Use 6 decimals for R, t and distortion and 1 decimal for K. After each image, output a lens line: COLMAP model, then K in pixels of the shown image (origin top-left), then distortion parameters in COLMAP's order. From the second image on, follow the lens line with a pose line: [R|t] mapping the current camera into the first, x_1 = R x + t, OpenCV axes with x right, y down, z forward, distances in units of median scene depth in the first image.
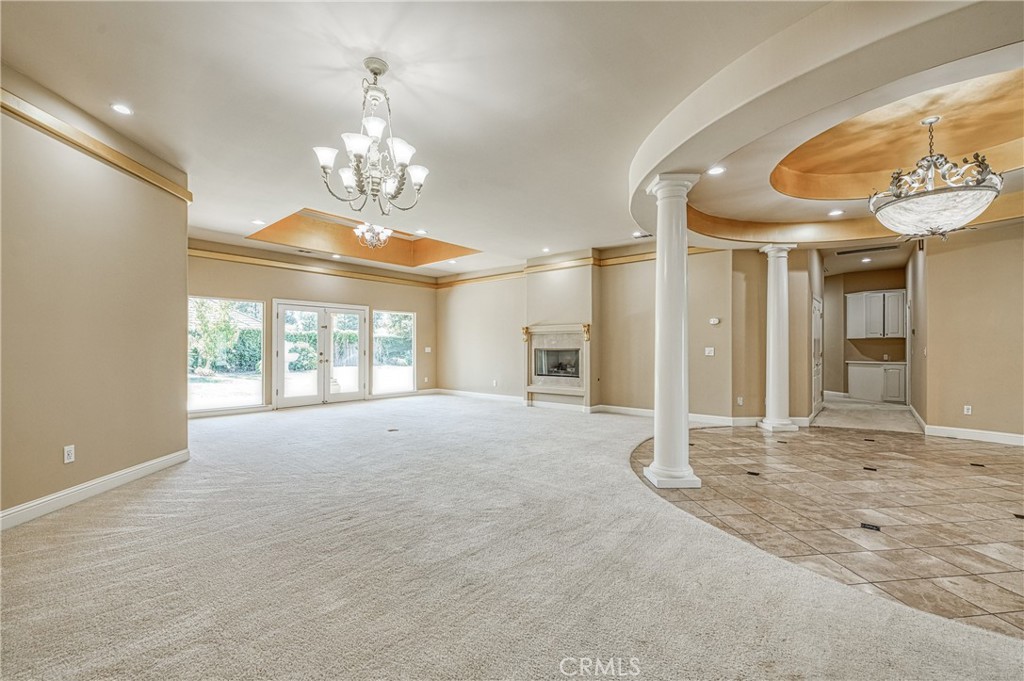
lens RADIAL K [[419.9, 0, 511.2], [0, 419.9, 346.7], [0, 0, 1]] dist [-0.025744, -0.000184]
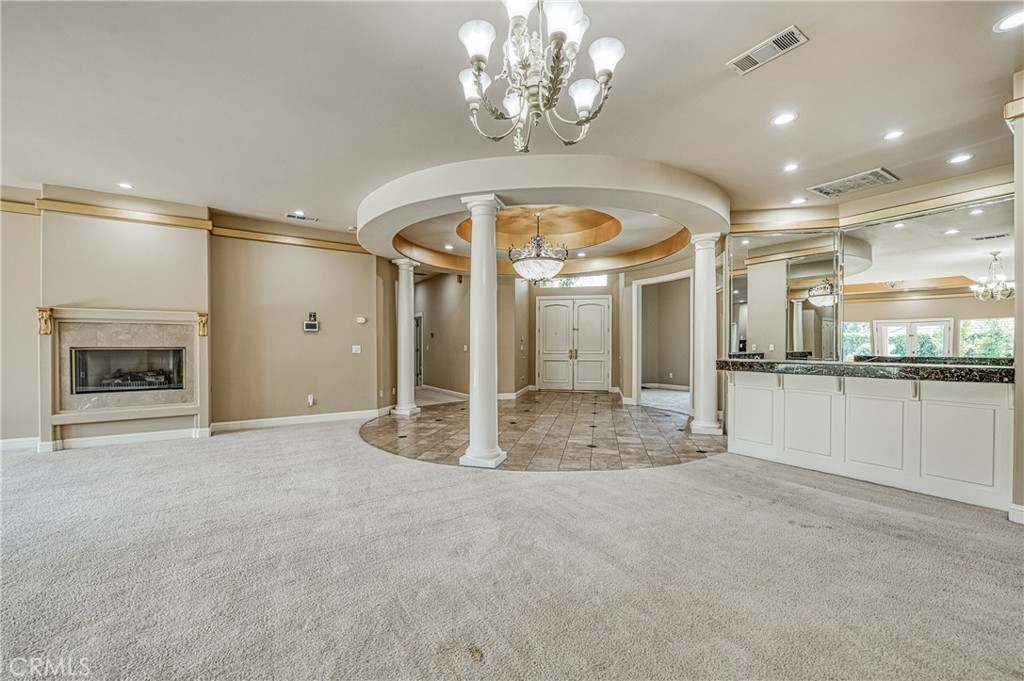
lens RADIAL K [[412.1, 0, 512.0], [0, 412.1, 340.5], [0, 0, 1]] dist [-0.011107, -0.000151]
pose [[0.279376, 0.012147, 0.960105, -0.404557], [-0.001855, 0.999925, -0.012111, 0.001610], [-0.960180, 0.001603, 0.279377, 0.358538]]
